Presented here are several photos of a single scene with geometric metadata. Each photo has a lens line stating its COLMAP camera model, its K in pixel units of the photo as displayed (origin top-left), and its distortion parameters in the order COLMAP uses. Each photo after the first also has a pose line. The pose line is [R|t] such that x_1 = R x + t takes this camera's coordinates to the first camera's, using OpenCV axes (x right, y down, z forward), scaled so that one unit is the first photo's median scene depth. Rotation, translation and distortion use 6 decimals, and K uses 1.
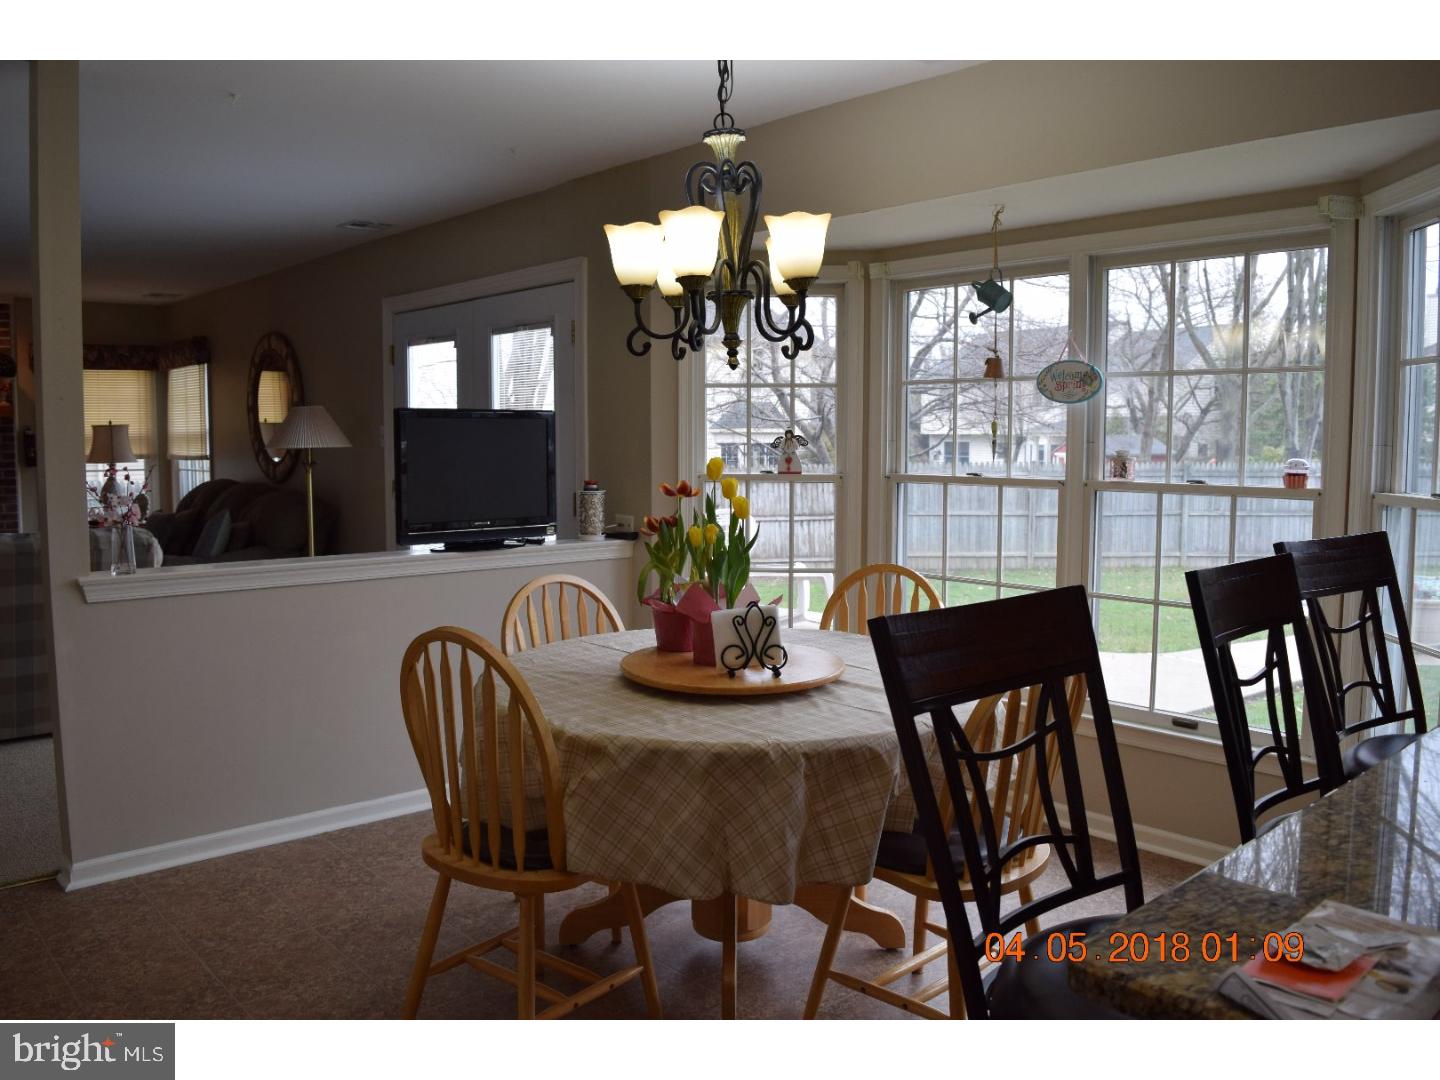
lens RADIAL K [[1145.3, 0, 718.5], [0, 1145.3, 532.0], [0, 0, 1]] dist [-0.076361, 0.007648]
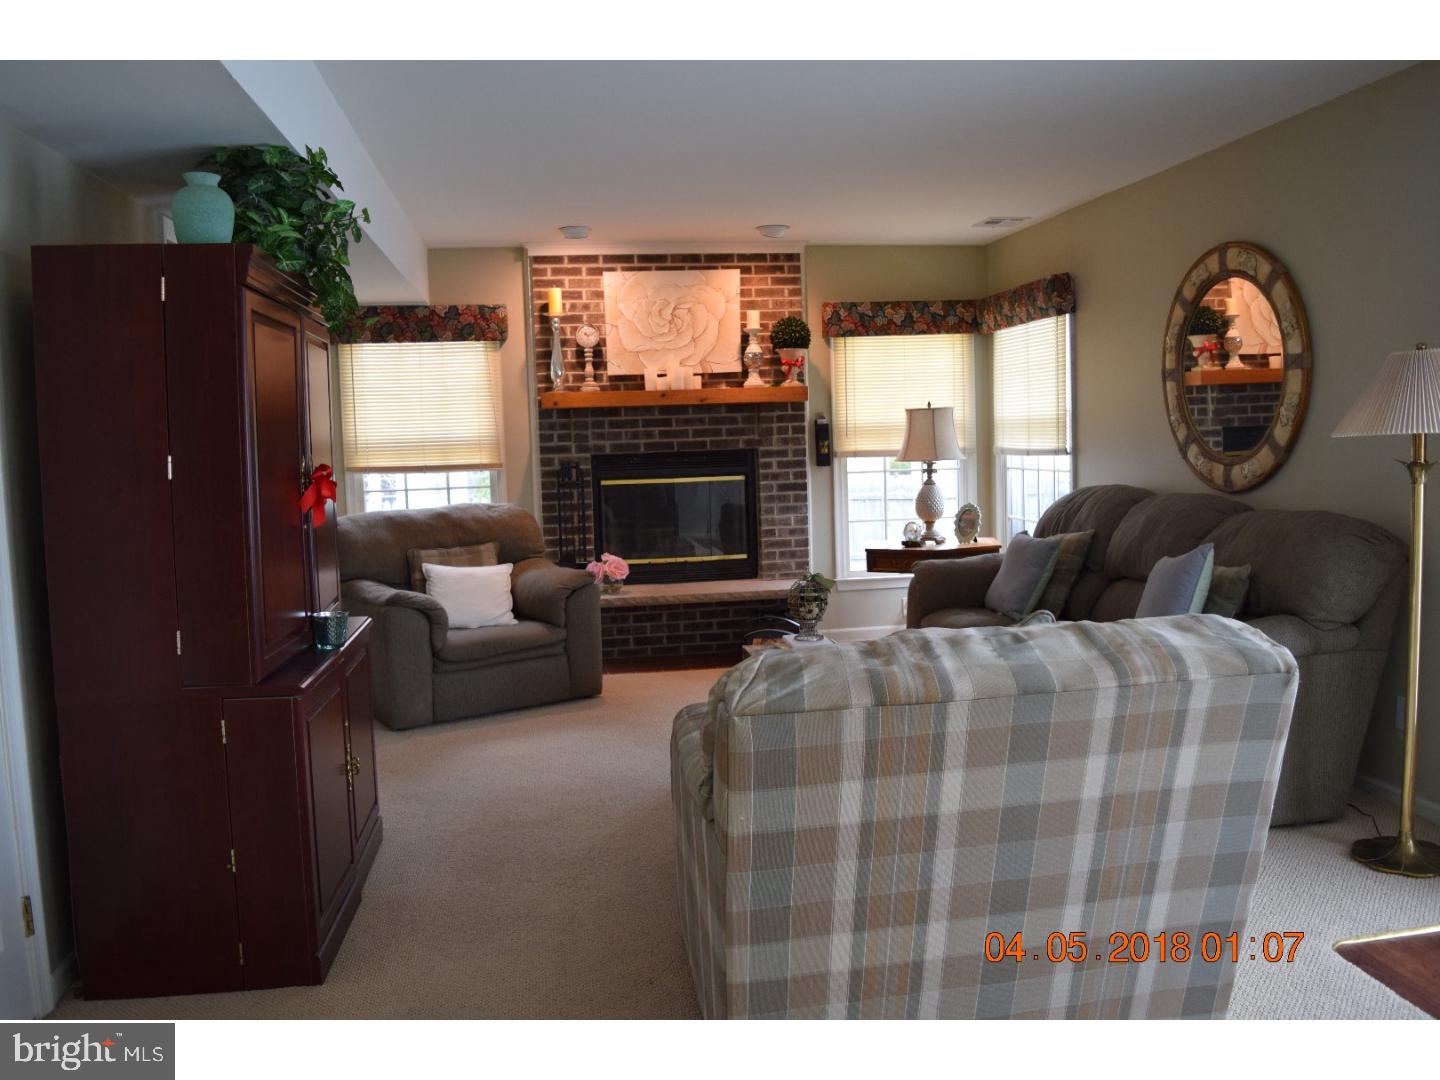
lens RADIAL K [[1145.3, 0, 718.7], [0, 1145.3, 540.4], [0, 0, 1]] dist [-0.076361, 0.007648]
pose [[0.842314, 0.024254, -0.538441, -0.259728], [-0.015002, 0.999655, 0.021561, -0.024070], [0.538779, -0.010083, 0.842387, 0.305839]]
